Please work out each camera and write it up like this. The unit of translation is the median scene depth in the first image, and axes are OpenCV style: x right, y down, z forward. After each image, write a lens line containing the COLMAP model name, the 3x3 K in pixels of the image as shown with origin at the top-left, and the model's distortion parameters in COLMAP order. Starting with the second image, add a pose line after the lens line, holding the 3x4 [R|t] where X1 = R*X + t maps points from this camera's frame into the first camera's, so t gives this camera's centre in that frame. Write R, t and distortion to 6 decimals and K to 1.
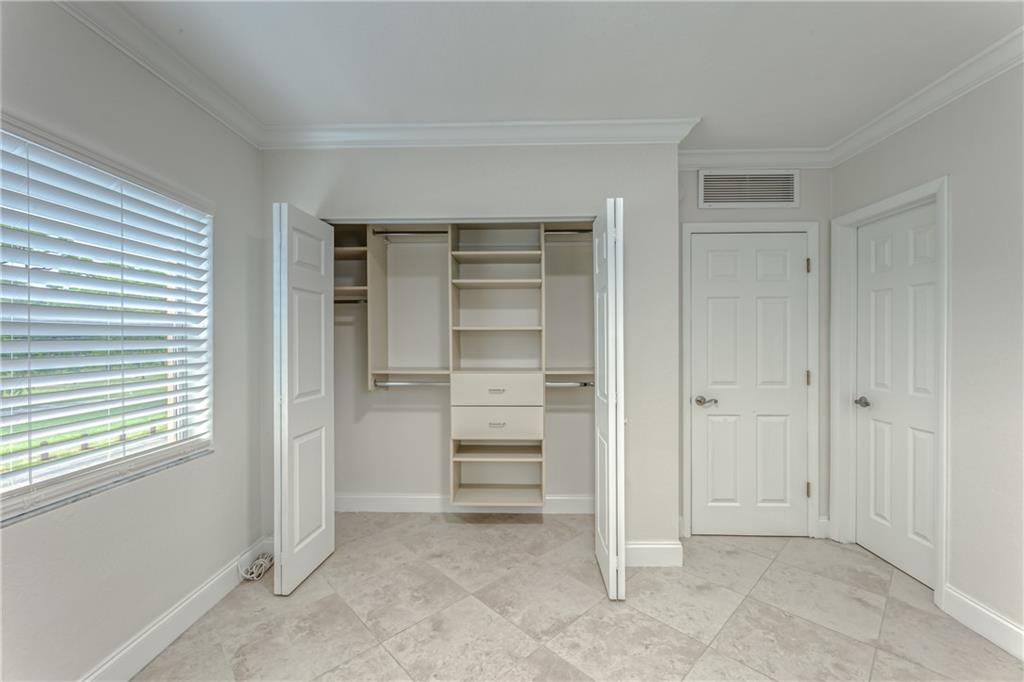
lens RADIAL K [[418.7, 0, 514.3], [0, 418.7, 341.8], [0, 0, 1]] dist [0.001412, -0.001060]
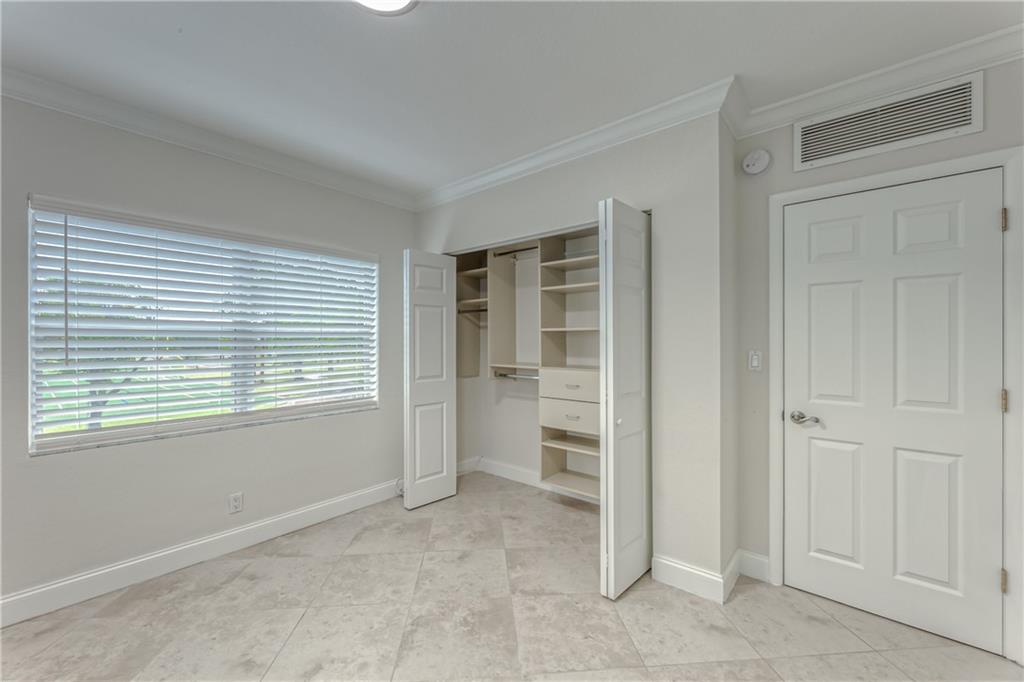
lens RADIAL K [[418.7, 0, 508.2], [0, 418.7, 341.6], [0, 0, 1]] dist [0.001412, -0.001060]
pose [[0.769171, 0.002101, -0.639039, 0.617900], [-0.002064, 0.999998, 0.000804, -0.000355], [0.639040, 0.000701, 0.769174, 0.062303]]
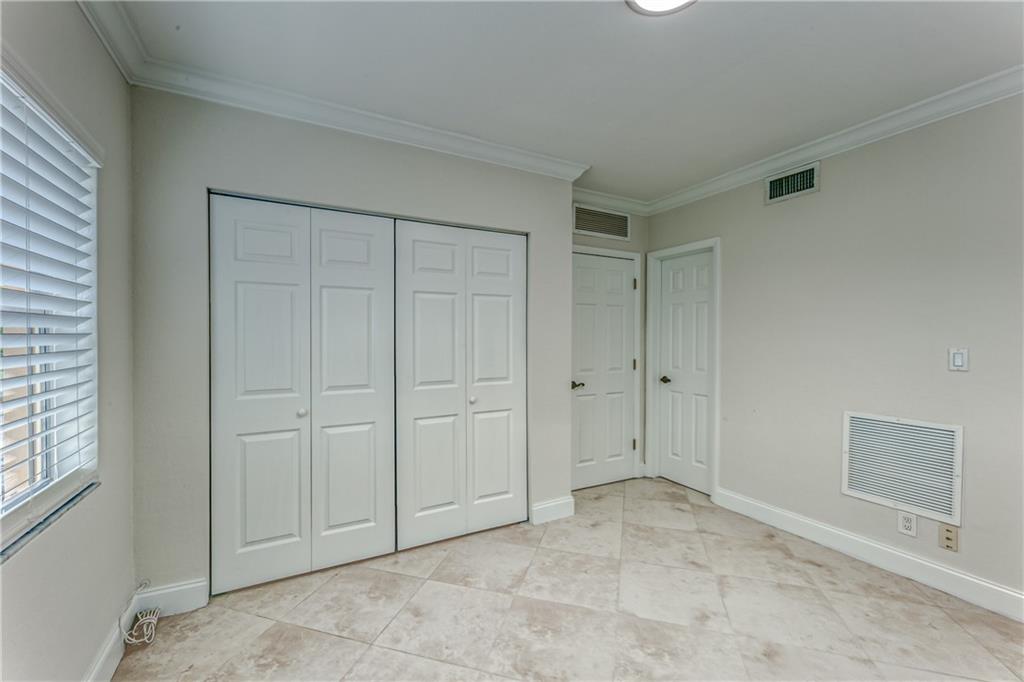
lens RADIAL K [[418.7, 0, 516.0], [0, 418.7, 340.8], [0, 0, 1]] dist [0.001412, -0.001060]
pose [[0.864939, 0.000247, 0.501876, -0.394799], [-0.003700, 0.999976, 0.005885, 0.000630], [-0.501863, -0.006947, 0.864919, -0.010461]]
